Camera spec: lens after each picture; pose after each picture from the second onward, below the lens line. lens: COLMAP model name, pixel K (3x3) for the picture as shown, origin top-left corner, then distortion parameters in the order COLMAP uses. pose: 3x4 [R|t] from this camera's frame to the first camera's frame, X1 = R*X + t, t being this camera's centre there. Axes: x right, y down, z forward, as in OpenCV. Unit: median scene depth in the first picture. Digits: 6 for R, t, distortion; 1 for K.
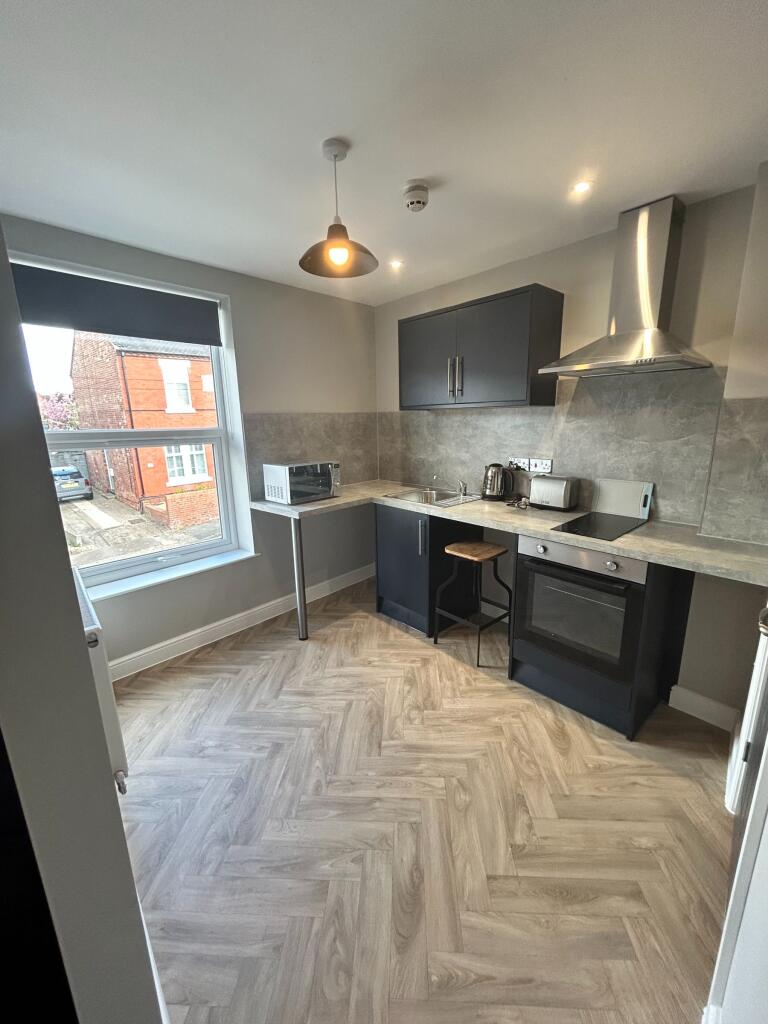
lens RADIAL K [[406.3, 0, 384.0], [0, 406.3, 512.0], [0, 0, 1]] dist [-0.022731, 0.009107]
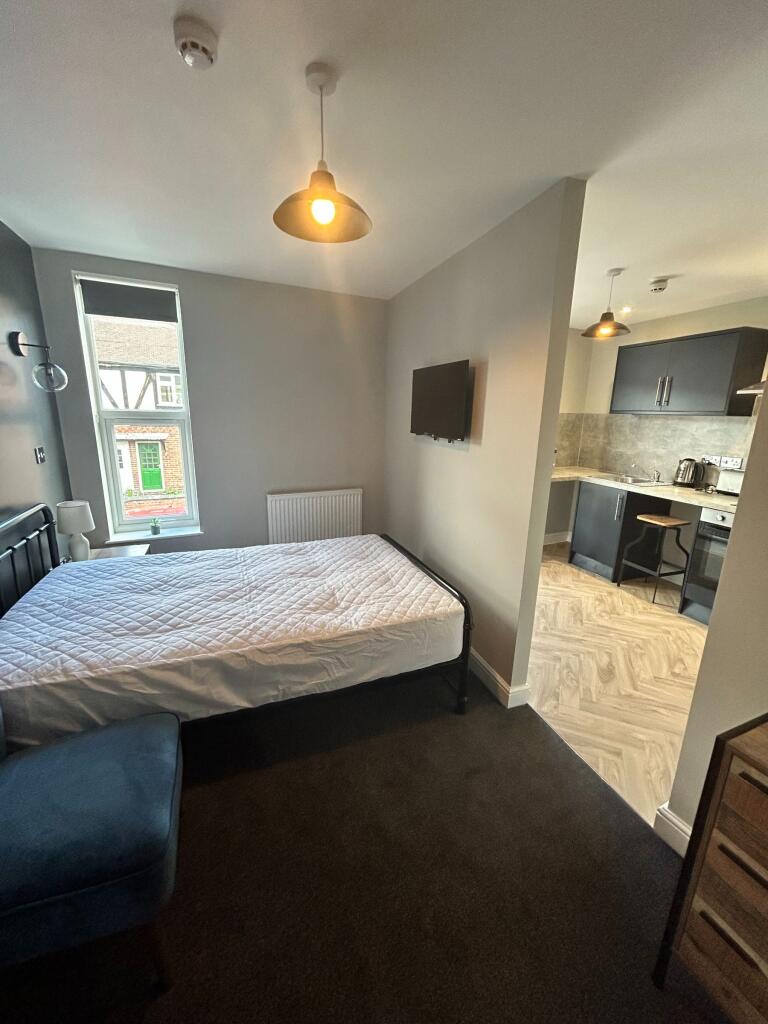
lens RADIAL K [[406.3, 0, 384.0], [0, 406.3, 512.0], [0, 0, 1]] dist [-0.022731, 0.009107]
pose [[0.928966, 0.125763, -0.348145, -0.167818], [-0.119072, 0.992053, 0.040645, 0.117822], [0.350491, 0.003697, 0.936559, -0.563174]]
